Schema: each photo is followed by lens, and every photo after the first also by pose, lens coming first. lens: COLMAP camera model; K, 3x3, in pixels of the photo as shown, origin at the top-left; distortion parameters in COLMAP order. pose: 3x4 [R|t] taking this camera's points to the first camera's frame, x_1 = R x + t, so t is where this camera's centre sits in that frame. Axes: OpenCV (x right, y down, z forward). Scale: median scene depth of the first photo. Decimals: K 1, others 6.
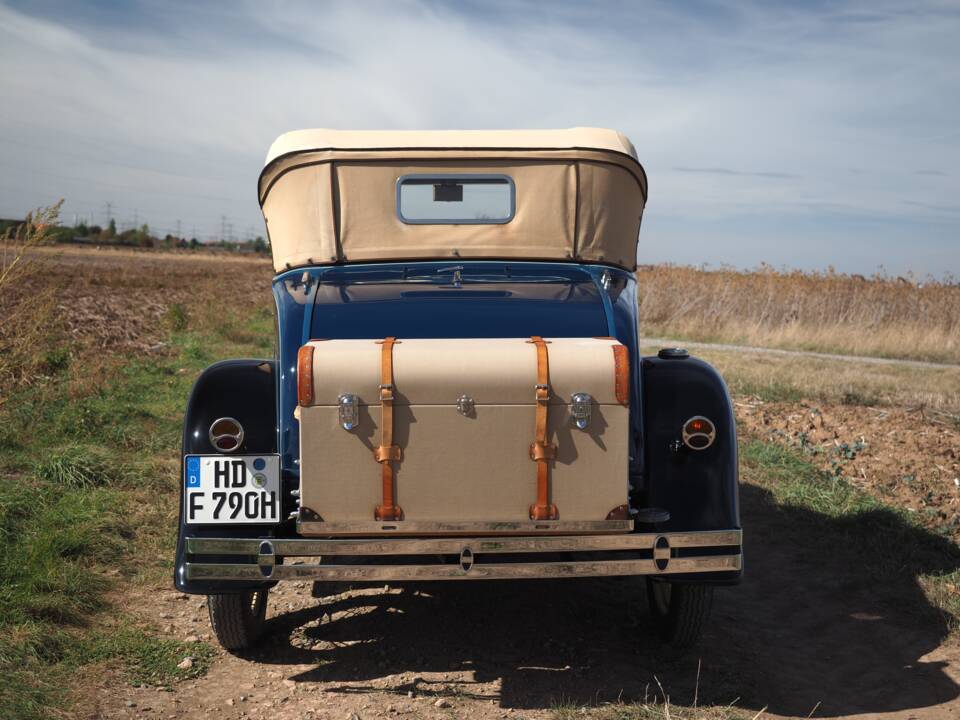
lens RADIAL K [[1393.6, 0, 492.7], [0, 1393.6, 372.8], [0, 0, 1]] dist [0.005861, 0.000000]
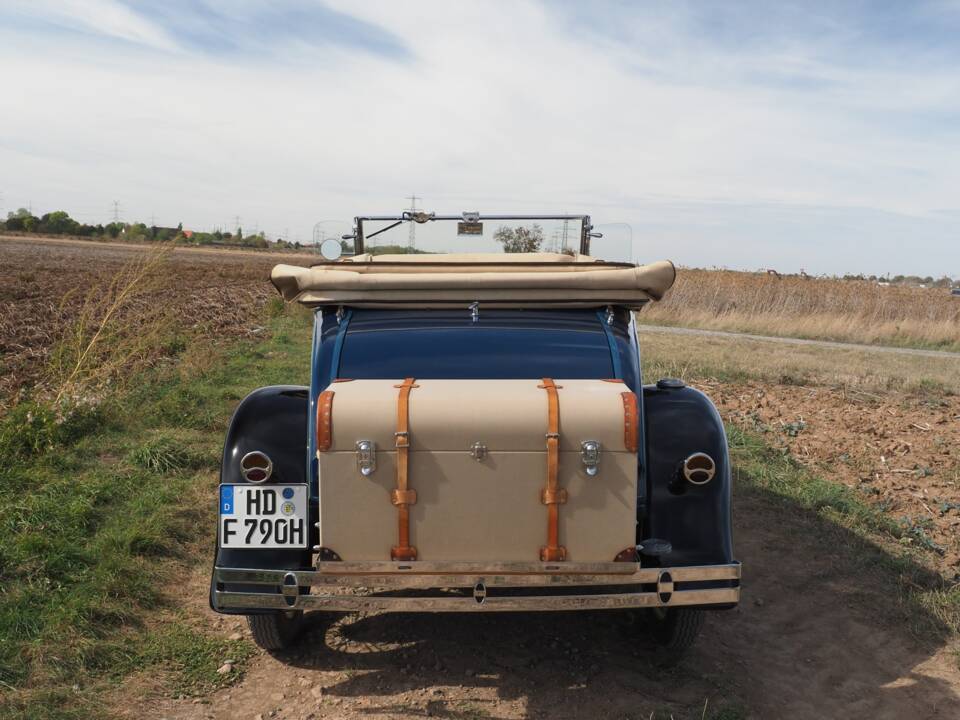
lens RADIAL K [[992.1, 0, 488.1], [0, 992.1, 365.8], [0, 0, 1]] dist [-0.006168, 0.000000]
pose [[0.999750, 0.006856, -0.021290, 0.002207], [-0.006265, 0.999596, 0.027729, -0.054935], [0.021472, -0.027589, 0.999389, 0.241997]]
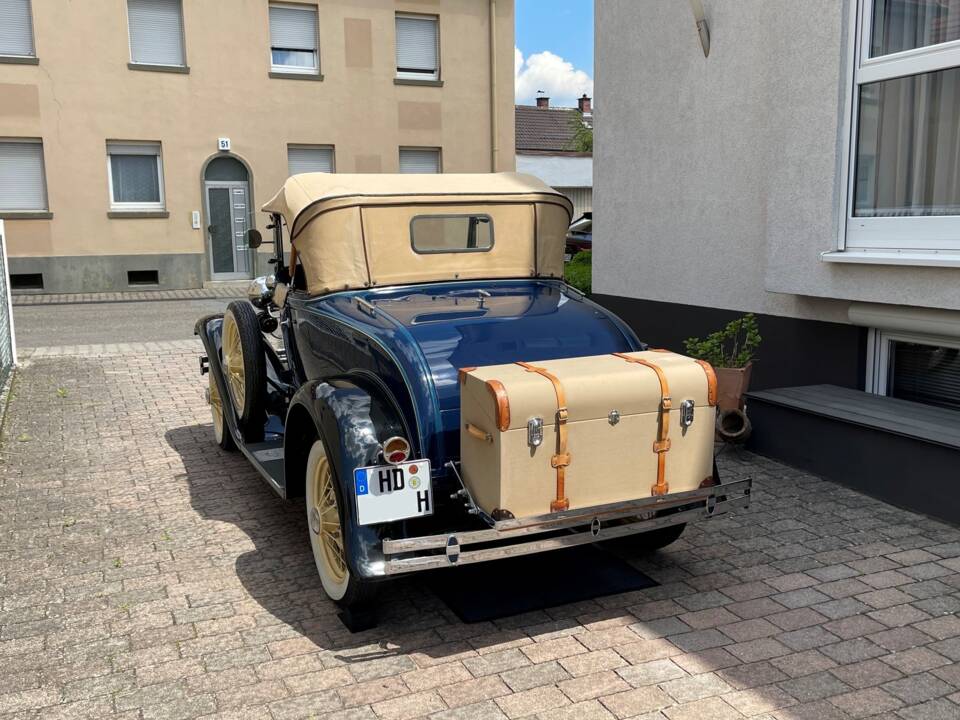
lens RADIAL K [[918.9, 0, 485.5], [0, 918.9, 386.6], [0, 0, 1]] dist [0.002299, 0.000000]
pose [[0.920025, -0.080423, 0.383518, -0.415067], [0.038990, 0.992644, 0.114623, -0.098067], [-0.389915, -0.090502, 0.916393, 0.236116]]
